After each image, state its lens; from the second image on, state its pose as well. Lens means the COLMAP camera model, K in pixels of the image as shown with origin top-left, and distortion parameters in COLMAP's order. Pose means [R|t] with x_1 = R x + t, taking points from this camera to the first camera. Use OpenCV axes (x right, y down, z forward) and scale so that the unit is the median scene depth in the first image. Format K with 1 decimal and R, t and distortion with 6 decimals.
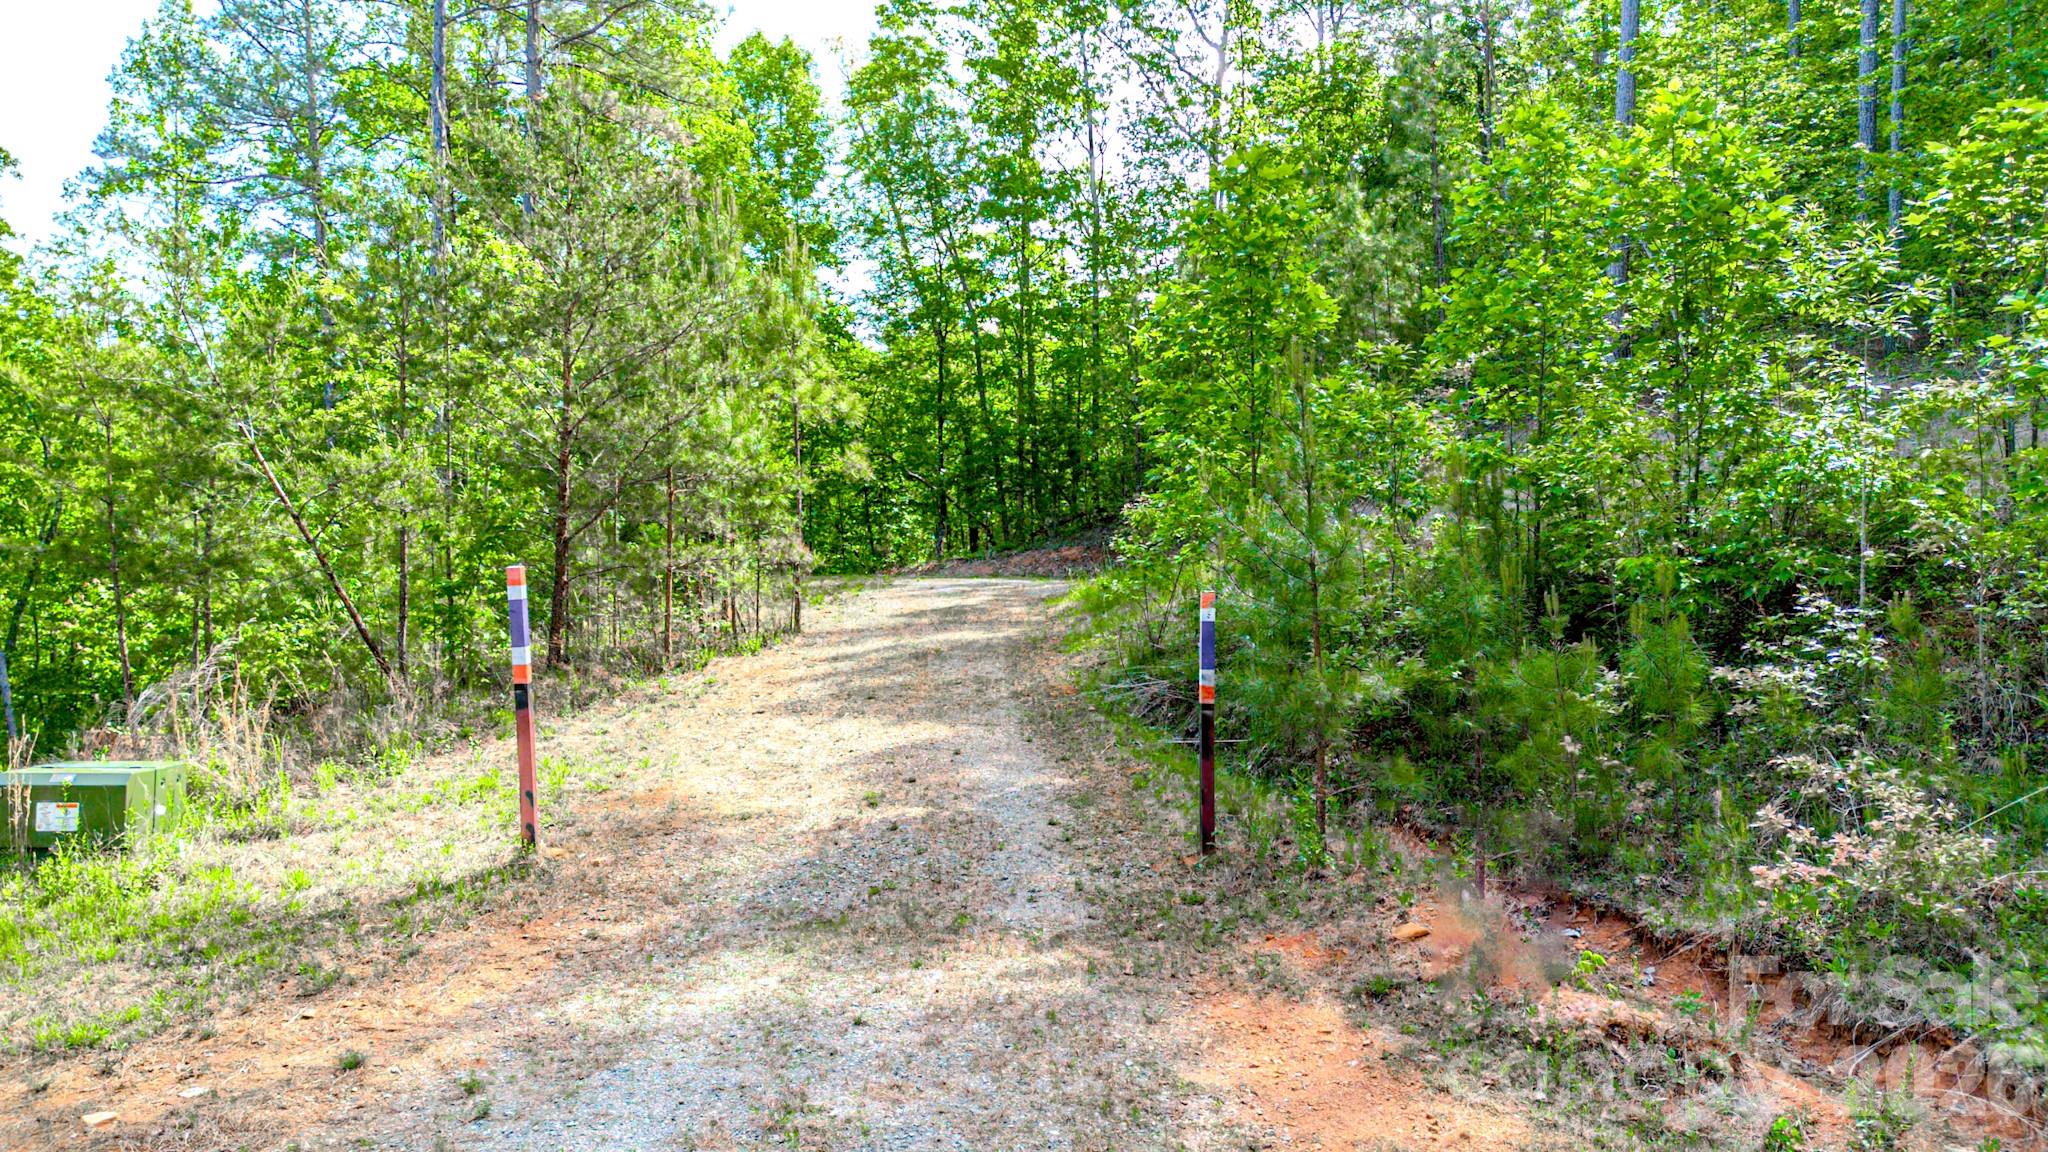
lens RADIAL K [[1438.1, 0, 1036.5], [0, 1438.1, 568.5], [0, 0, 1]] dist [0.058892, -0.063567]
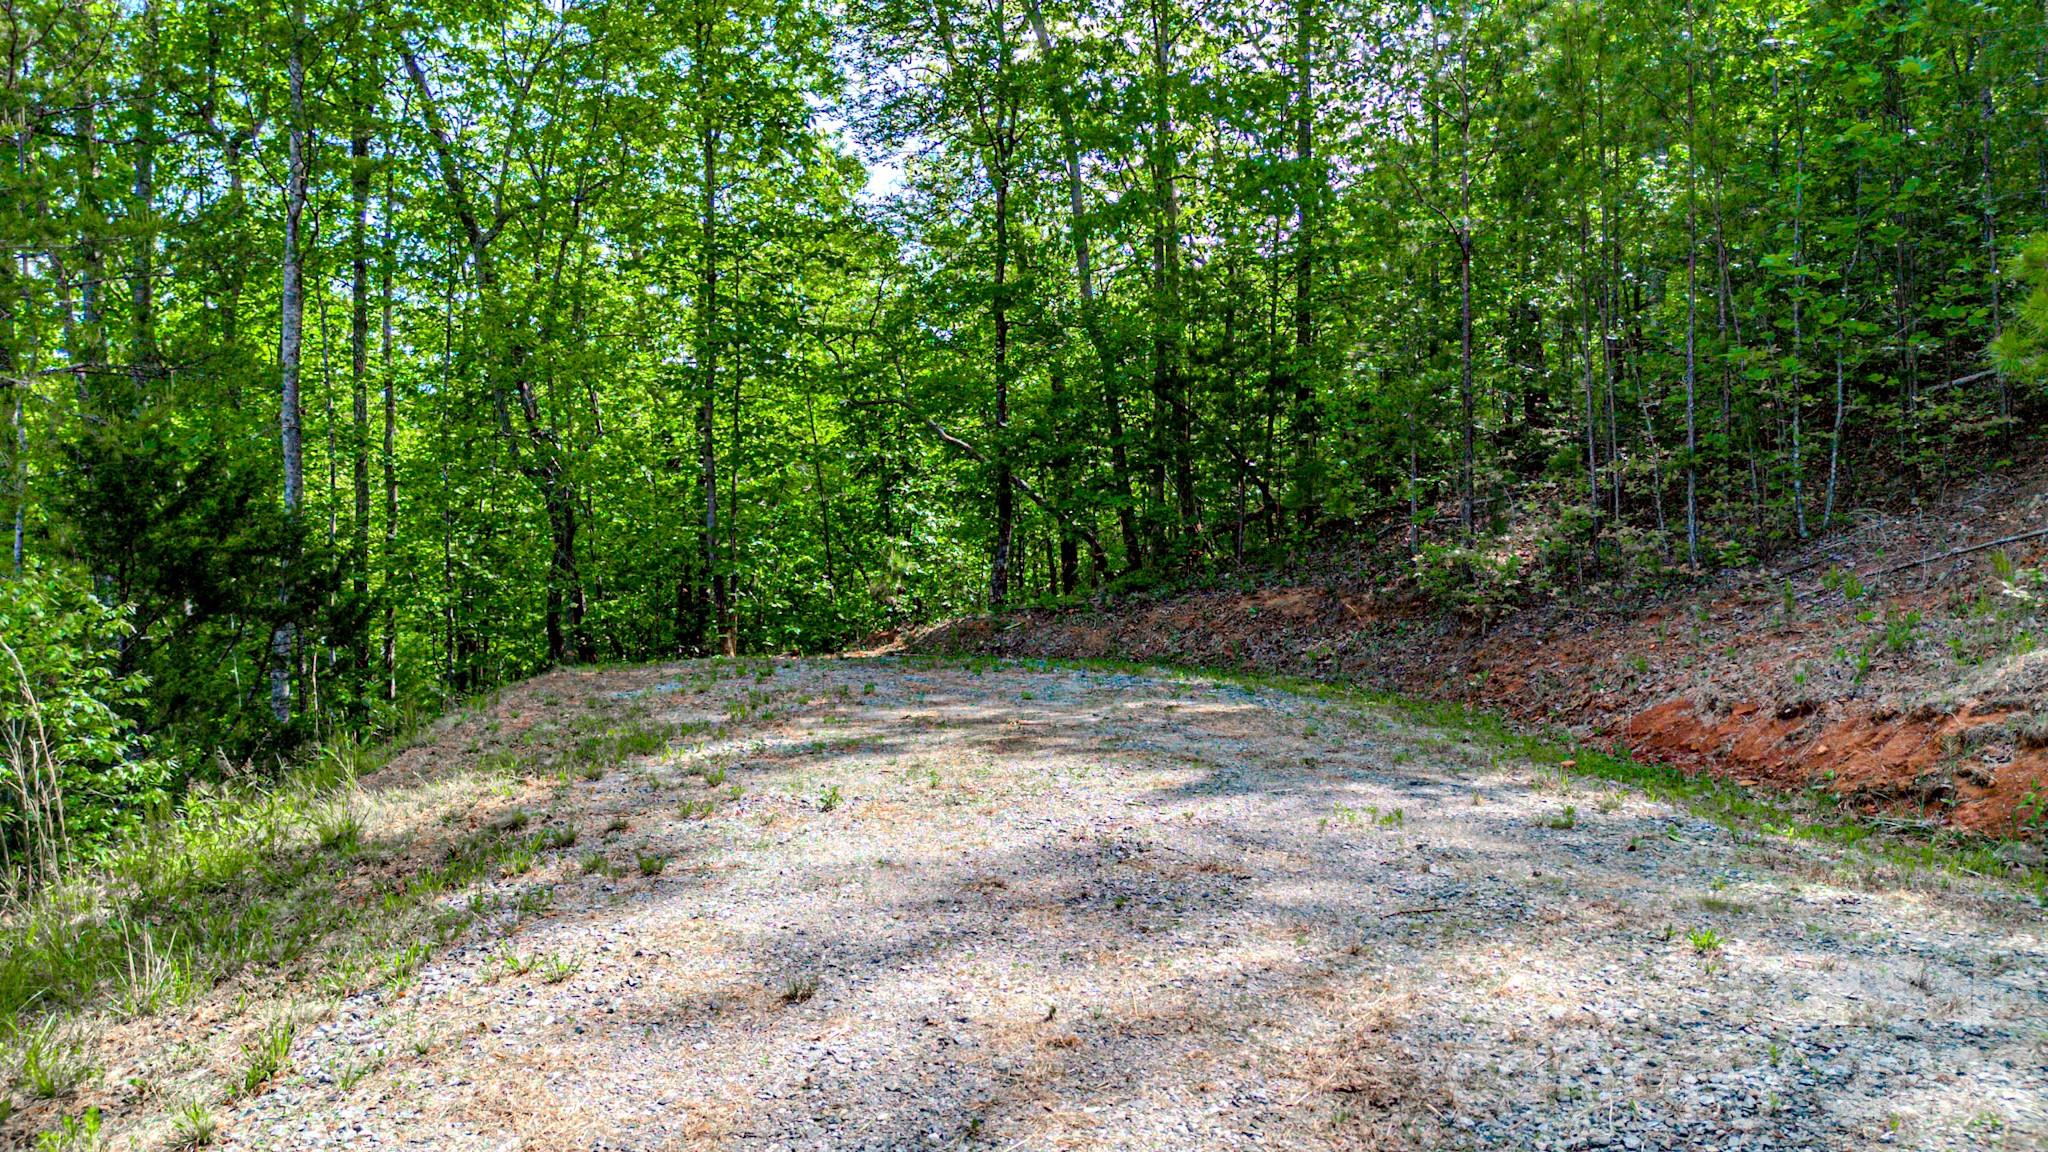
lens RADIAL K [[1438.1, 0, 1034.5], [0, 1438.1, 575.9], [0, 0, 1]] dist [0.058892, -0.063567]
pose [[0.997589, -0.002740, -0.069338, -0.037321], [0.002804, 0.999996, 0.000822, -0.031100], [0.069335, -0.001014, 0.997593, 0.922310]]
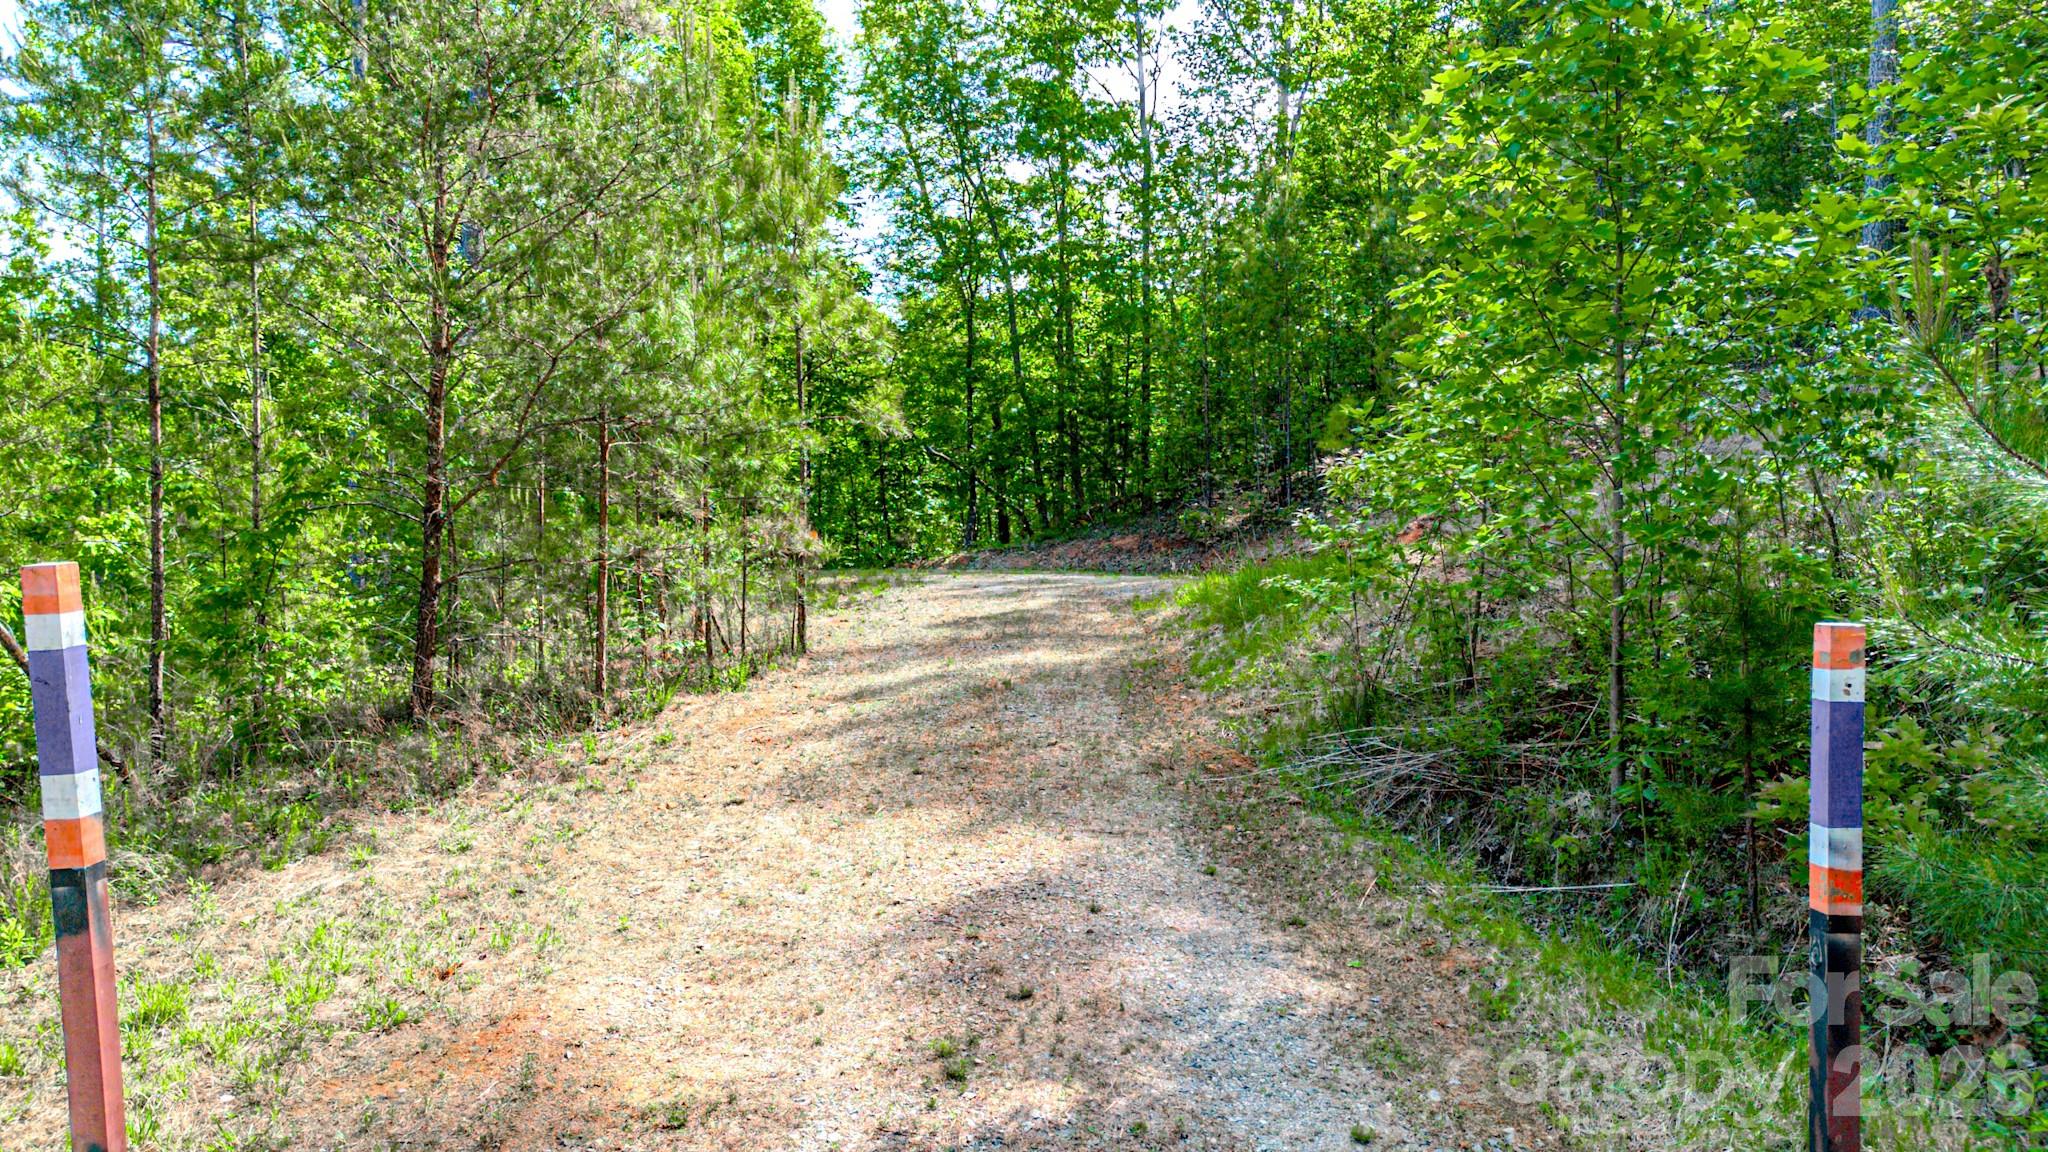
lens RADIAL K [[1438.1, 0, 1015.8], [0, 1438.1, 575.9], [0, 0, 1]] dist [0.058892, -0.063567]
pose [[0.999797, -0.000562, -0.020143, -0.038885], [0.000782, 0.999940, 0.010922, -0.000719], [0.020136, -0.010936, 0.999737, 0.246600]]
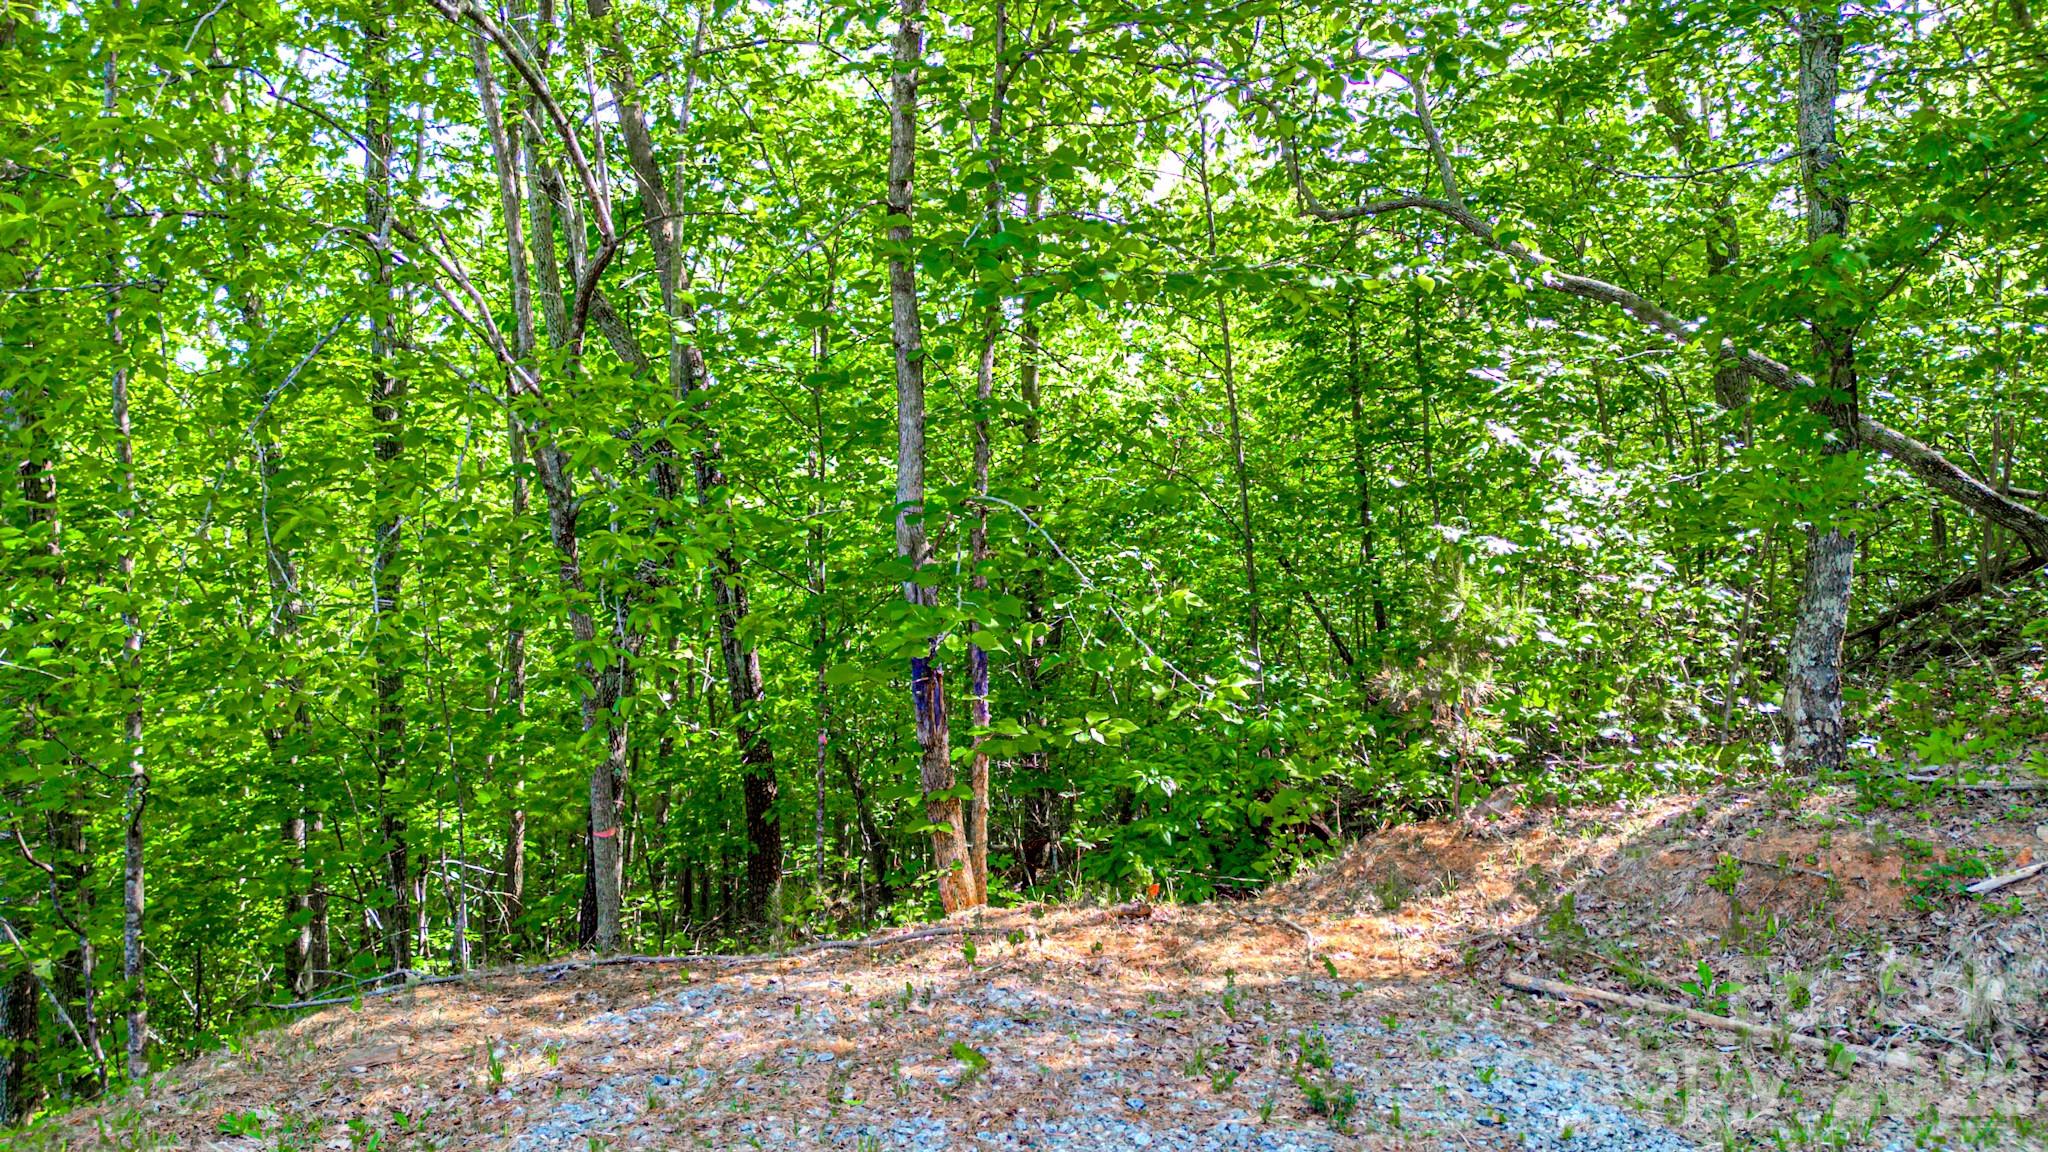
lens RADIAL K [[1438.1, 0, 1021.5], [0, 1438.1, 581.7], [0, 0, 1]] dist [0.058892, -0.063567]
pose [[0.932841, -0.000453, -0.360288, -0.161219], [-0.002569, 0.999965, -0.007909, -0.041542], [0.360279, 0.008304, 0.932808, 1.496371]]
